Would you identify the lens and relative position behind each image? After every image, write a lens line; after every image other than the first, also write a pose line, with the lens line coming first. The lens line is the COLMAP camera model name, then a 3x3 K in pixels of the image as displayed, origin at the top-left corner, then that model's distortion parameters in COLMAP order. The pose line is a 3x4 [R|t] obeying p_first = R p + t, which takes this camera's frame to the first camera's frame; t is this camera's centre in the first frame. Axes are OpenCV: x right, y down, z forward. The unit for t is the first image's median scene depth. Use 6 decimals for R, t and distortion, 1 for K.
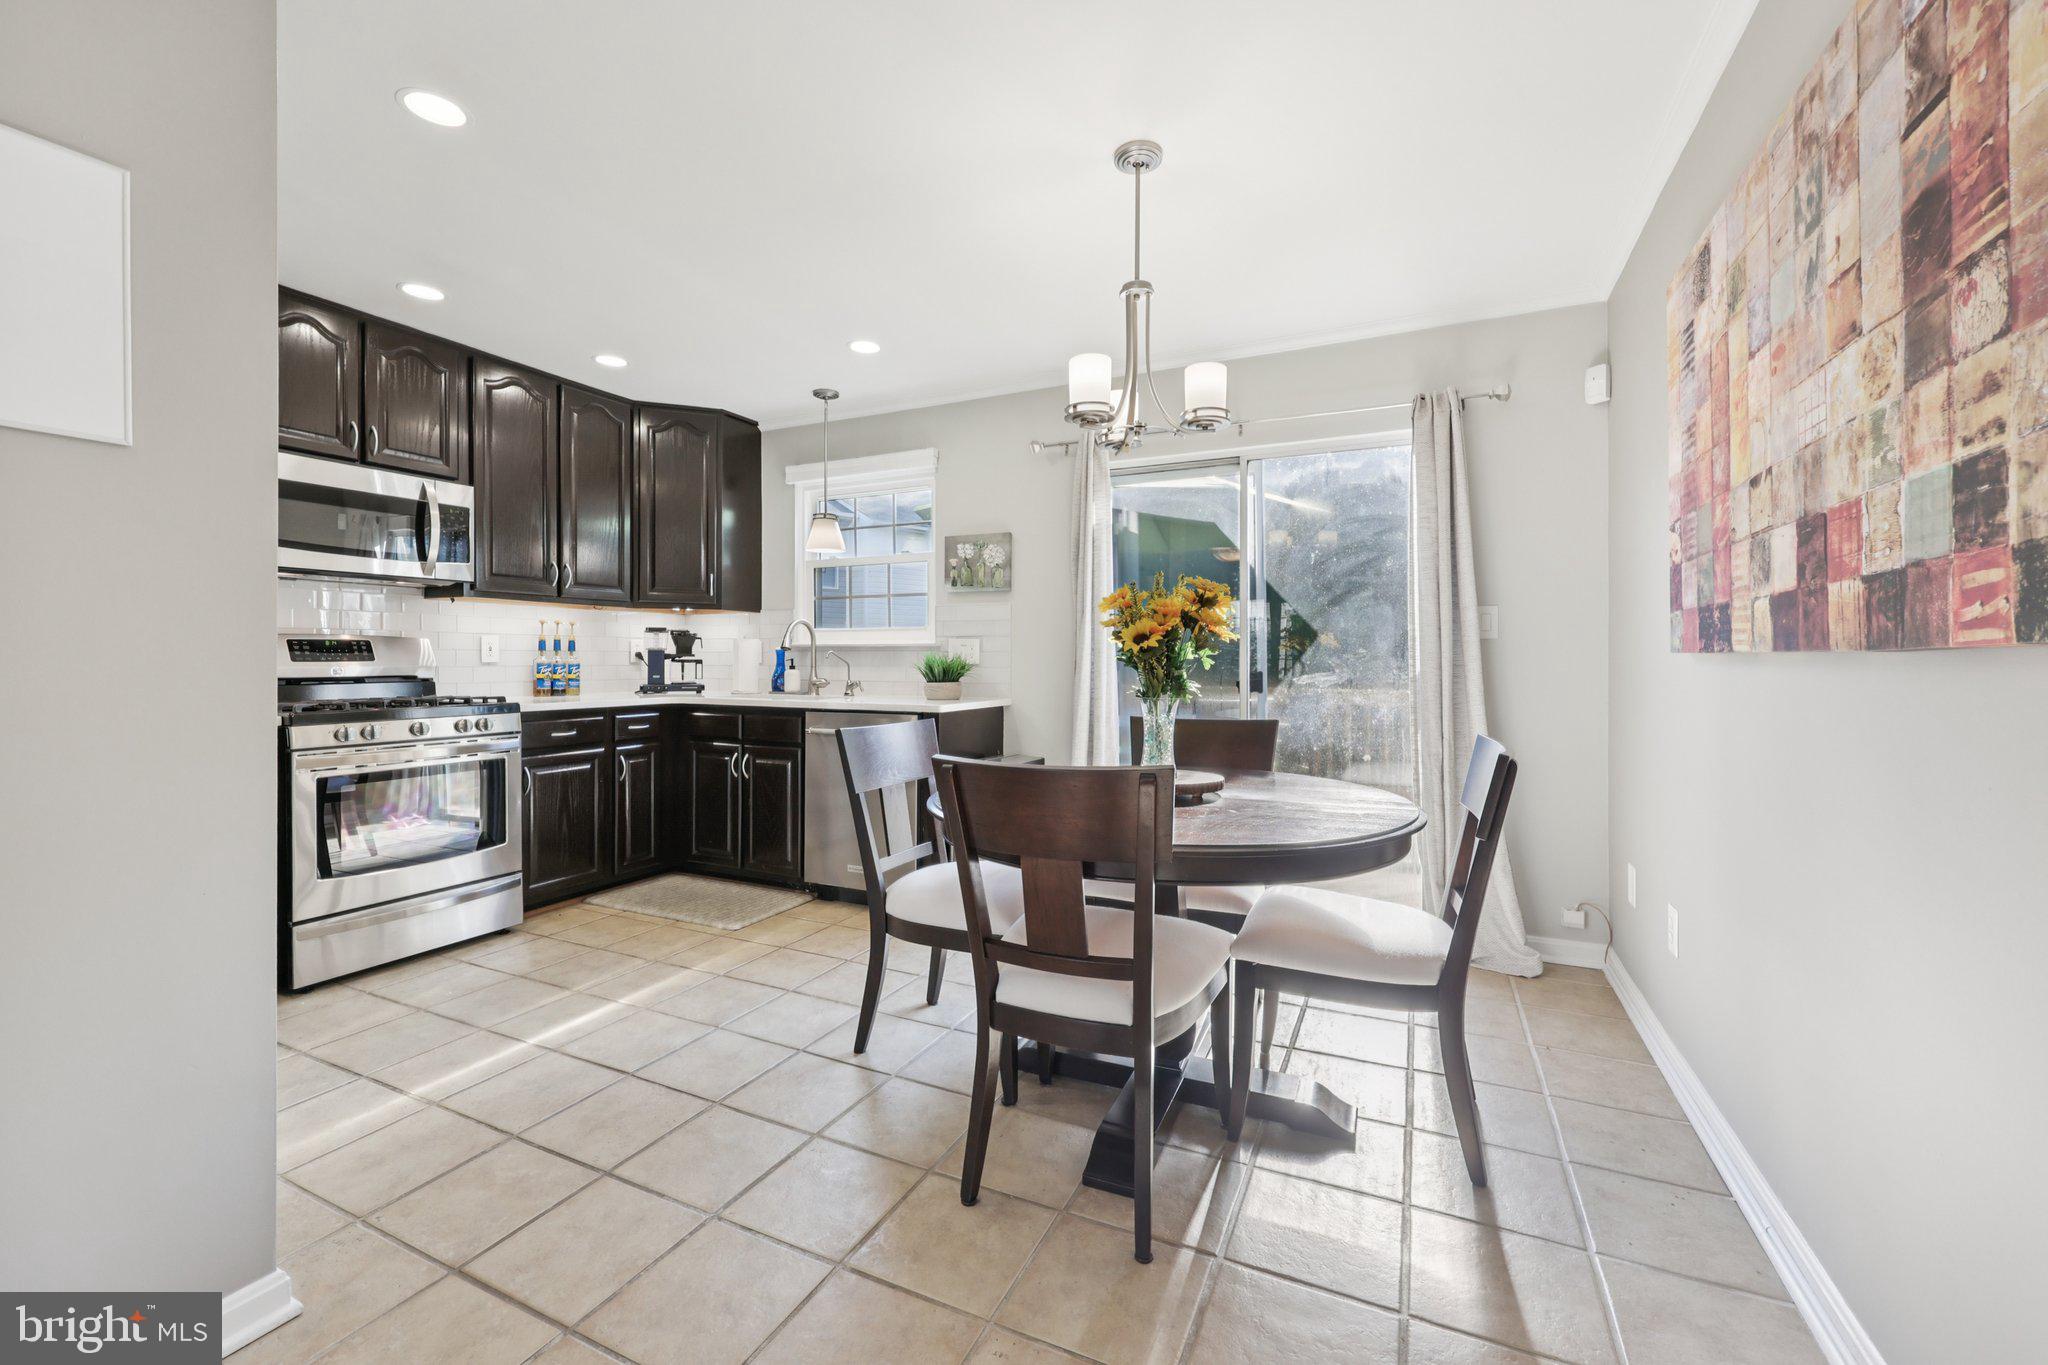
lens RADIAL K [[831.5, 0, 1014.0], [0, 831.5, 664.1], [0, 0, 1]] dist [-0.000979, 0.000540]
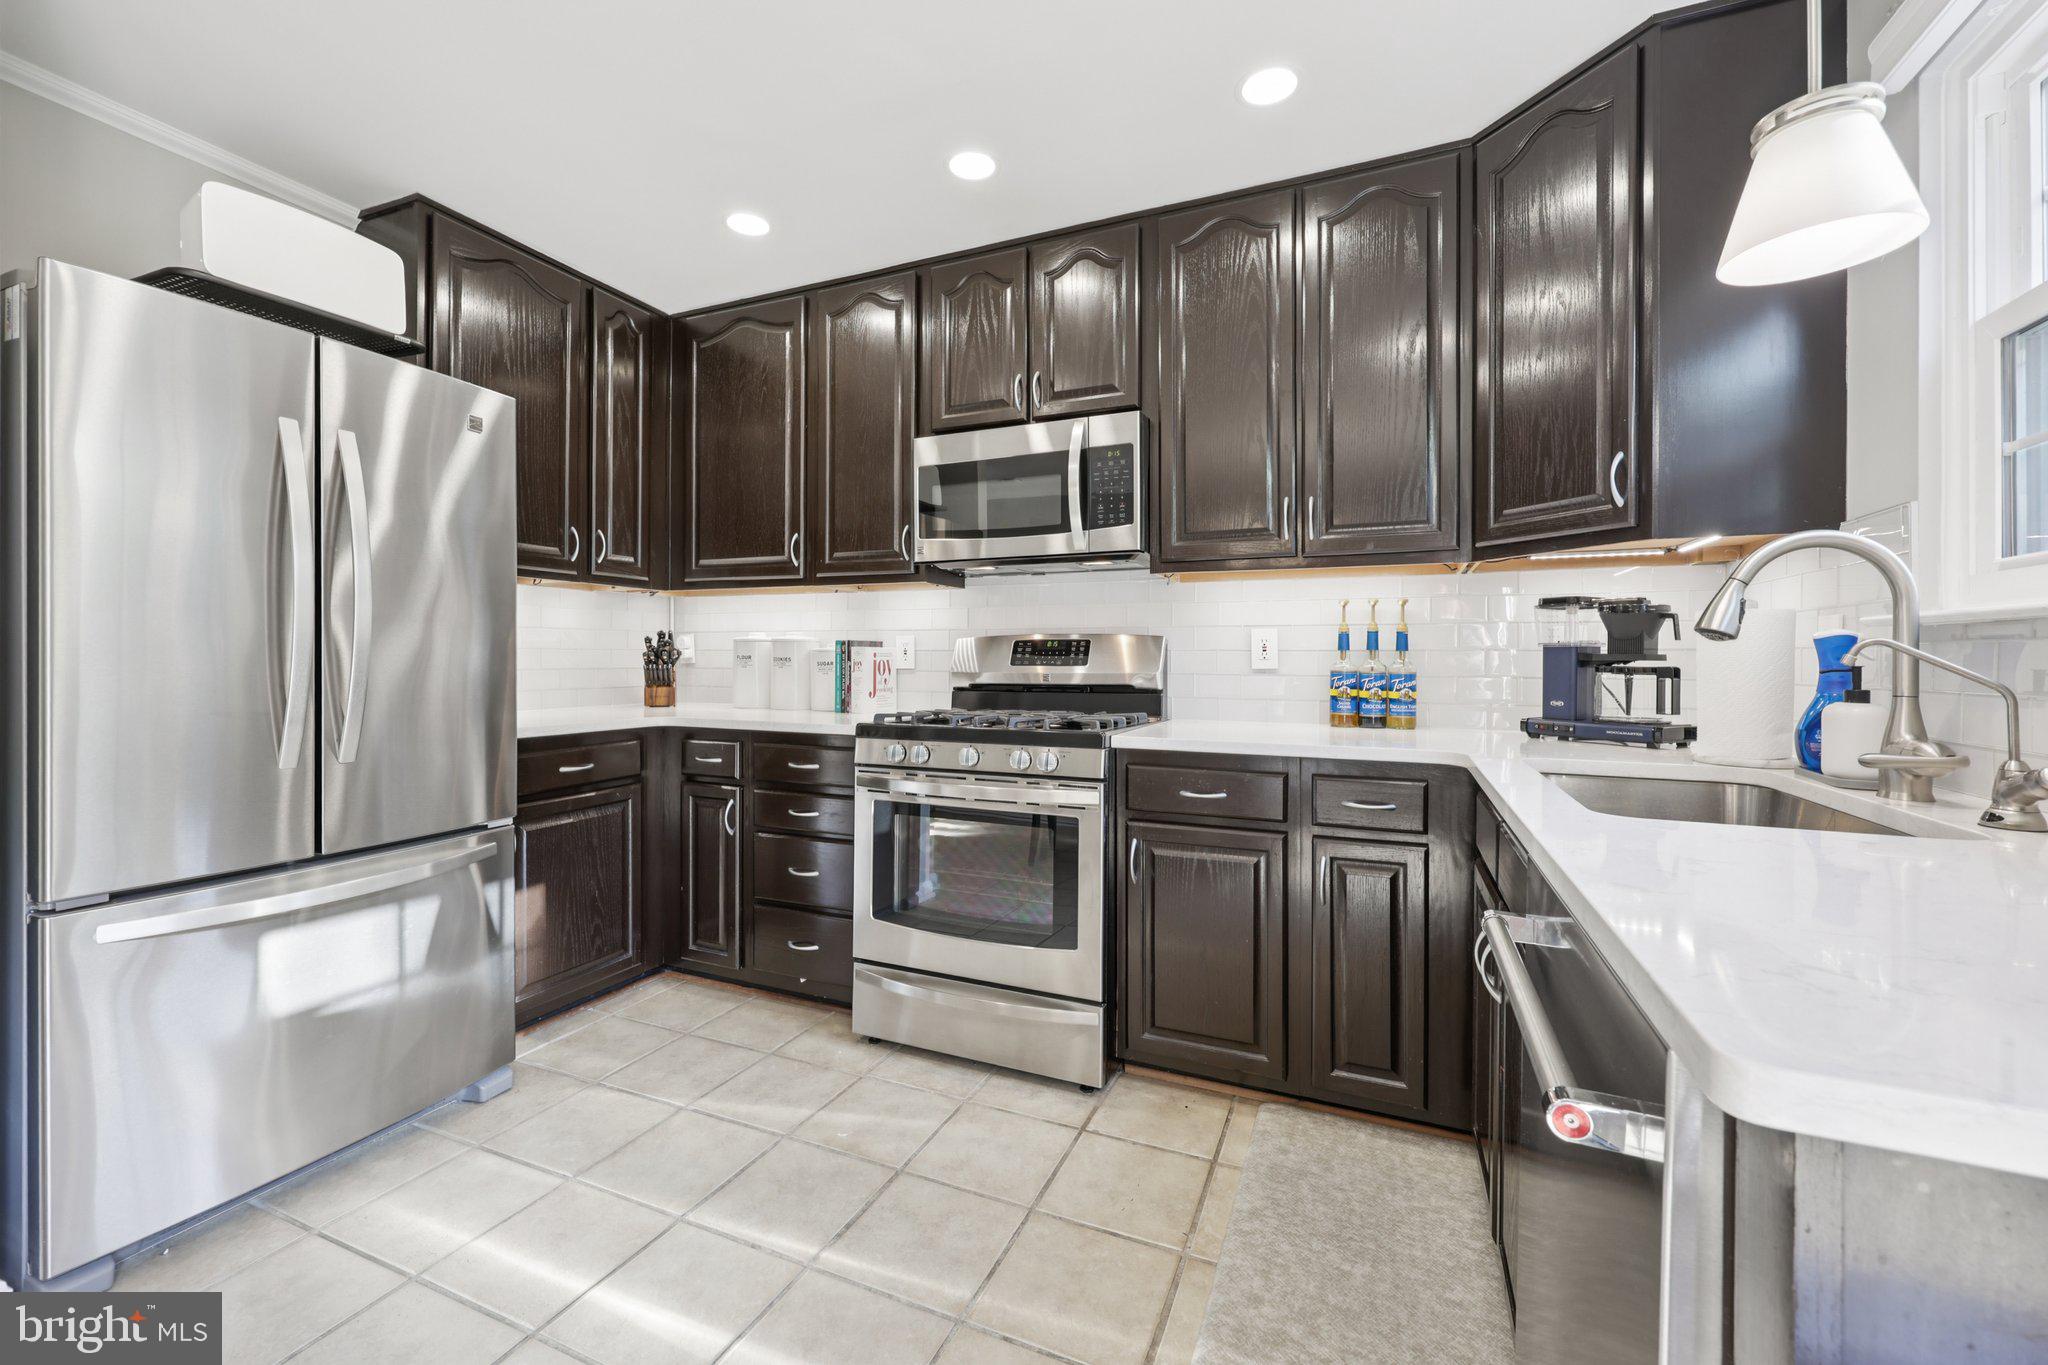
lens RADIAL K [[831.5, 0, 1003.2], [0, 831.5, 663.2], [0, 0, 1]] dist [-0.000979, 0.000540]
pose [[0.041484, 0.003345, -0.999134, 0.027090], [-0.009740, 0.999948, 0.002943, -0.007745], [0.999092, 0.009610, 0.041514, 0.902680]]
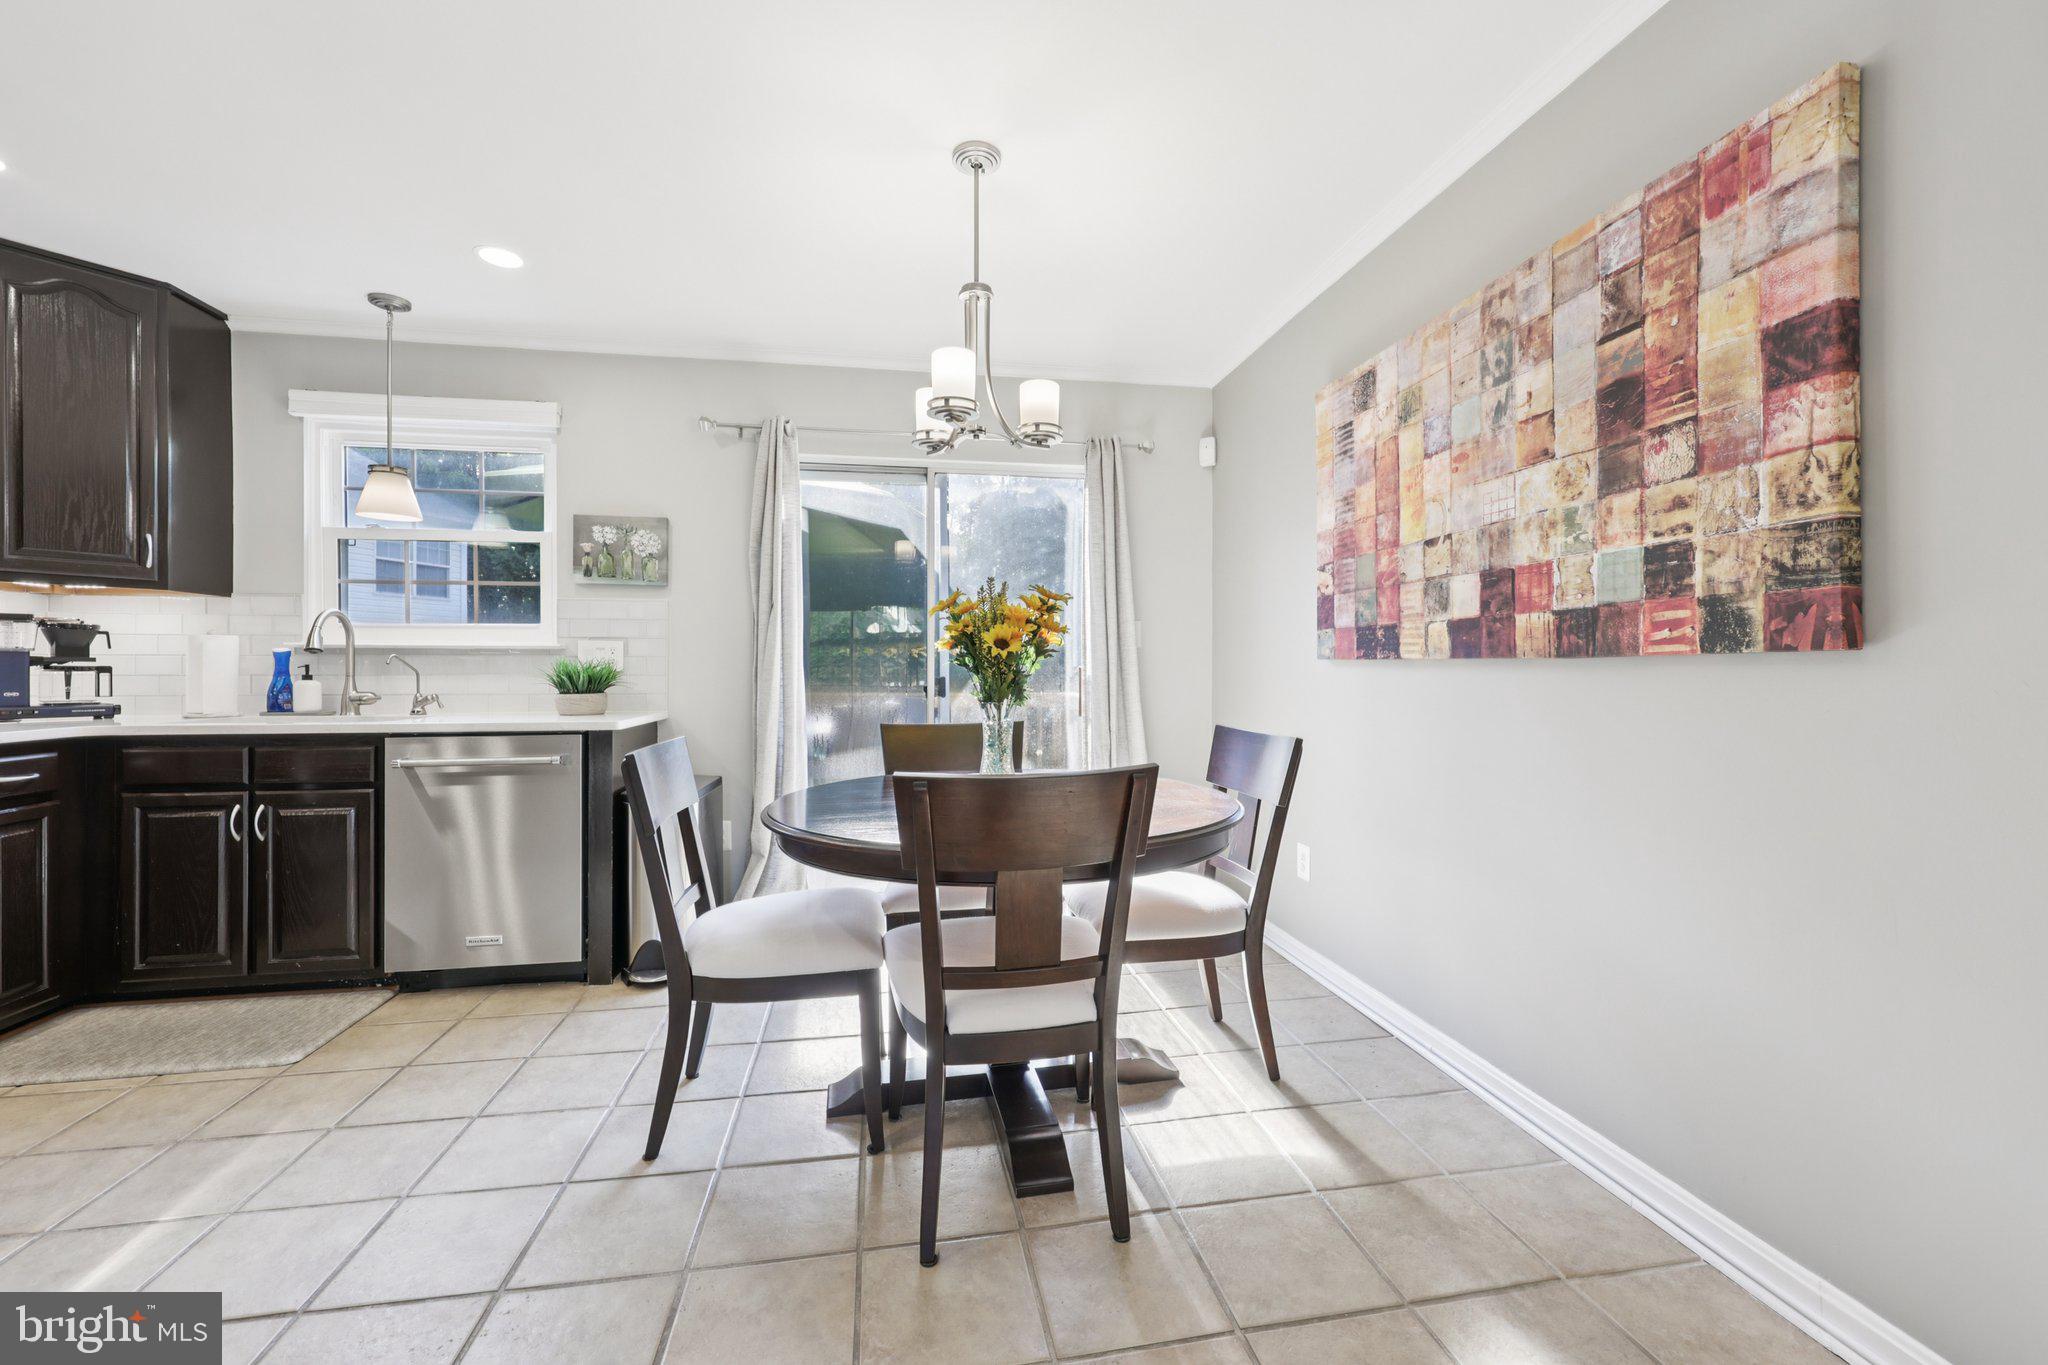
lens RADIAL K [[831.5, 0, 1016.0], [0, 831.5, 673.8], [0, 0, 1]] dist [-0.000979, 0.000540]
pose [[0.813626, -0.006507, 0.581352, -0.249507], [0.004644, 0.999978, 0.004692, 0.000867], [-0.581370, -0.001117, 0.813638, 0.103739]]
